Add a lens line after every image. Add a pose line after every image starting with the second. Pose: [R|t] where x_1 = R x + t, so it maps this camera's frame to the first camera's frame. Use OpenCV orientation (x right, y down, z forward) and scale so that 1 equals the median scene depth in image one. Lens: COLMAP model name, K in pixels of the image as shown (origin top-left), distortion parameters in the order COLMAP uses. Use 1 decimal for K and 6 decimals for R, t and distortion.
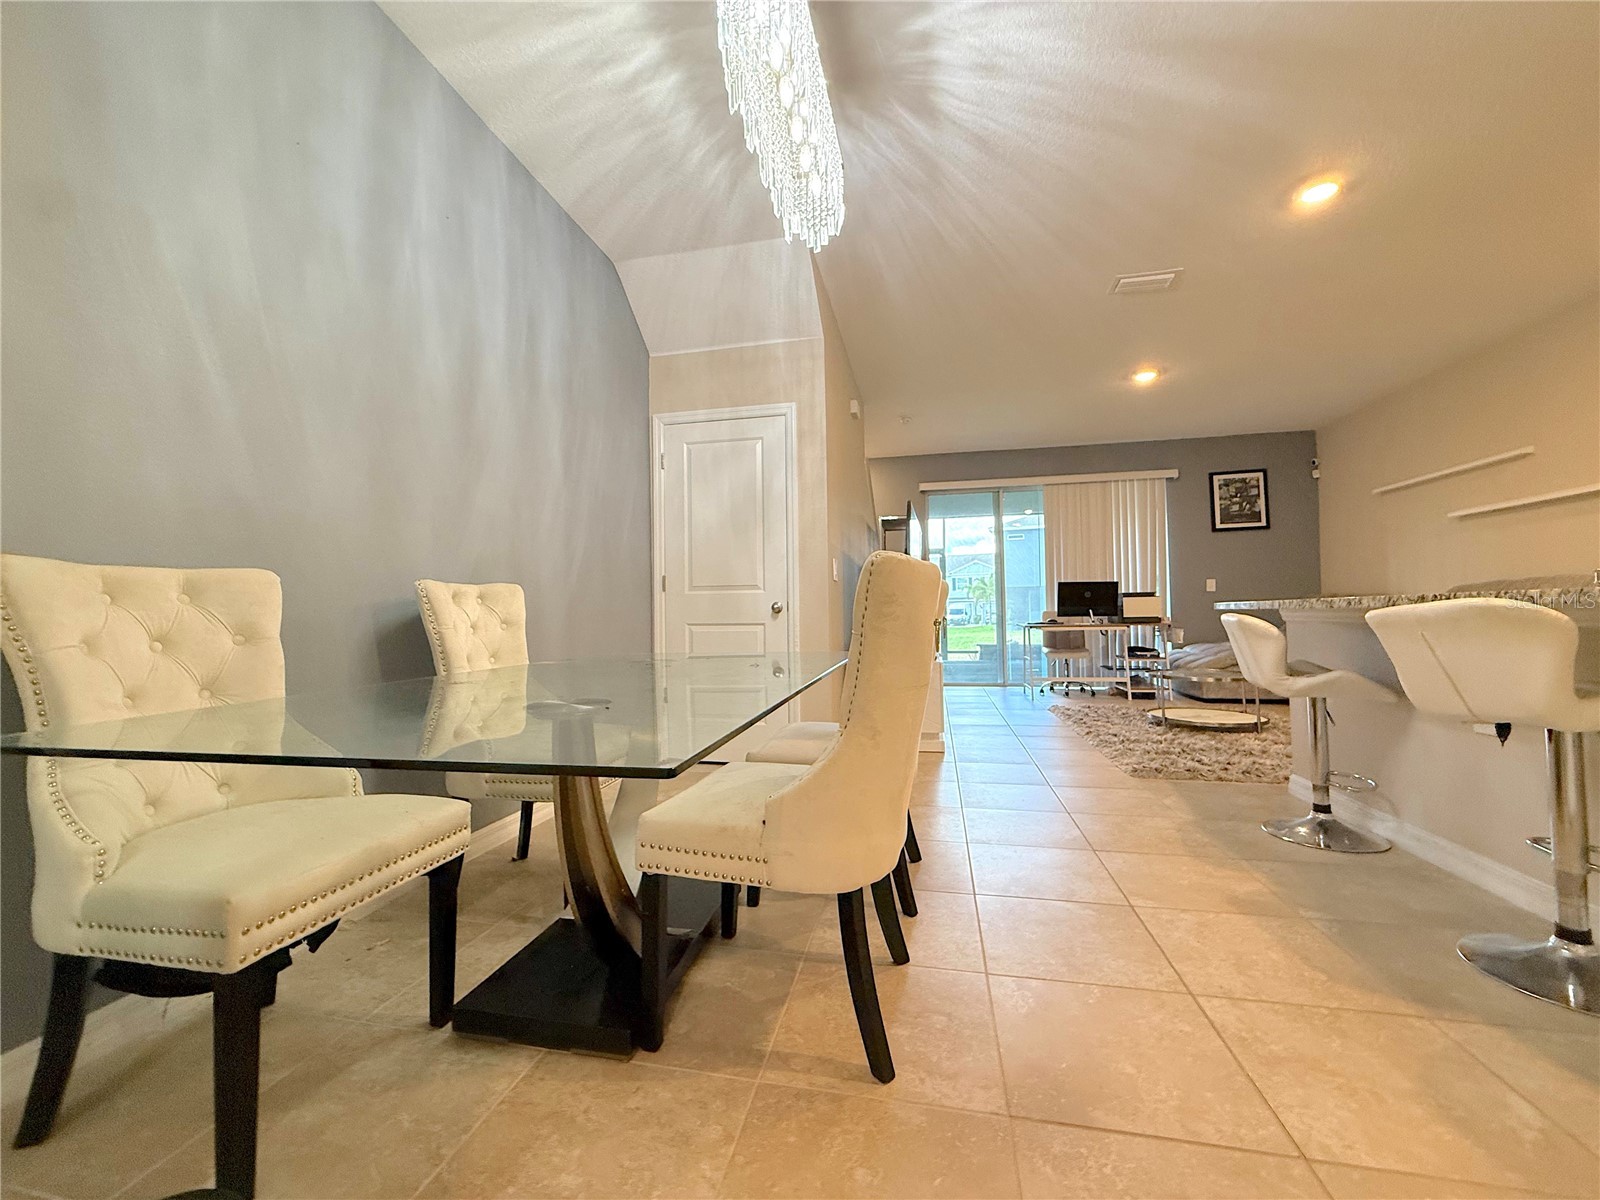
lens RADIAL K [[638.1, 0, 796.8], [0, 638.1, 595.8], [0, 0, 1]] dist [0.000979, -0.000006]
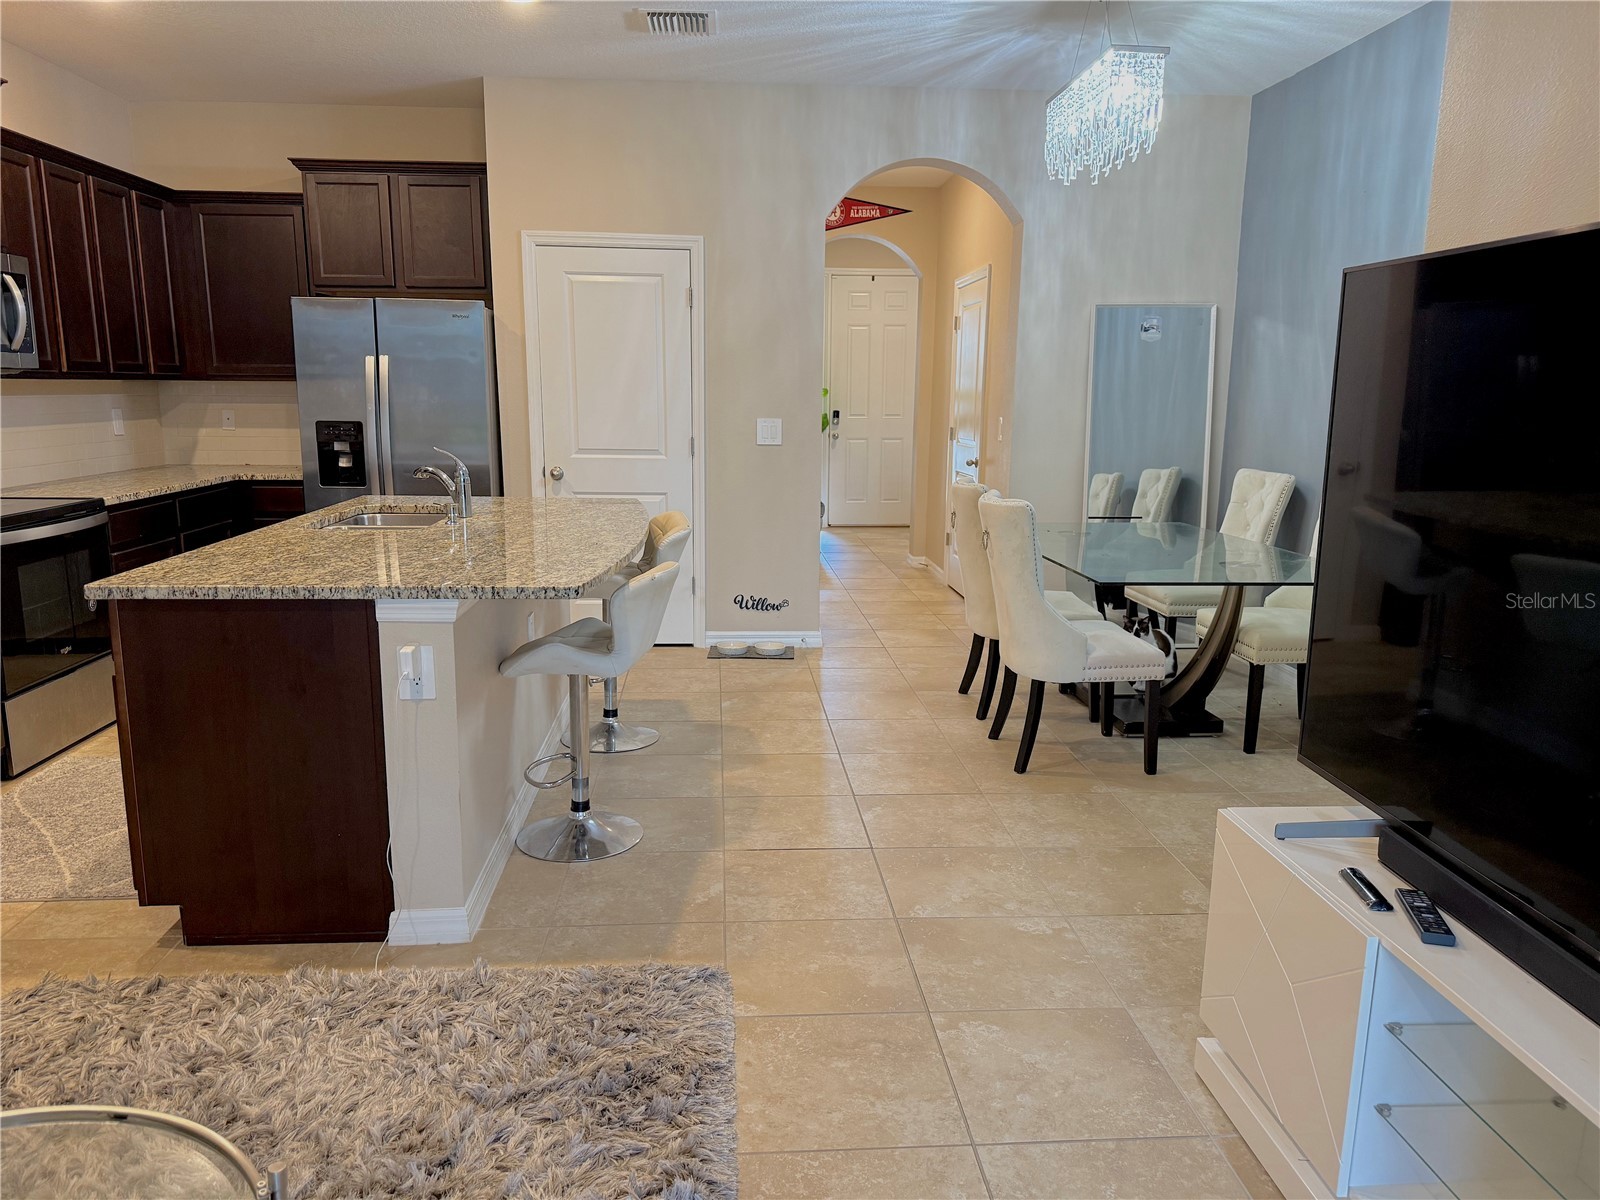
lens RADIAL K [[1123.0, 0, 797.5], [0, 1123.0, 607.3], [0, 0, 1]] dist [0.038462, -0.019175]
pose [[-0.959888, 0.057325, -0.274461, 0.963653], [0.011070, 0.985862, 0.167194, -0.148779], [0.280166, 0.157449, -0.946951, 2.448196]]
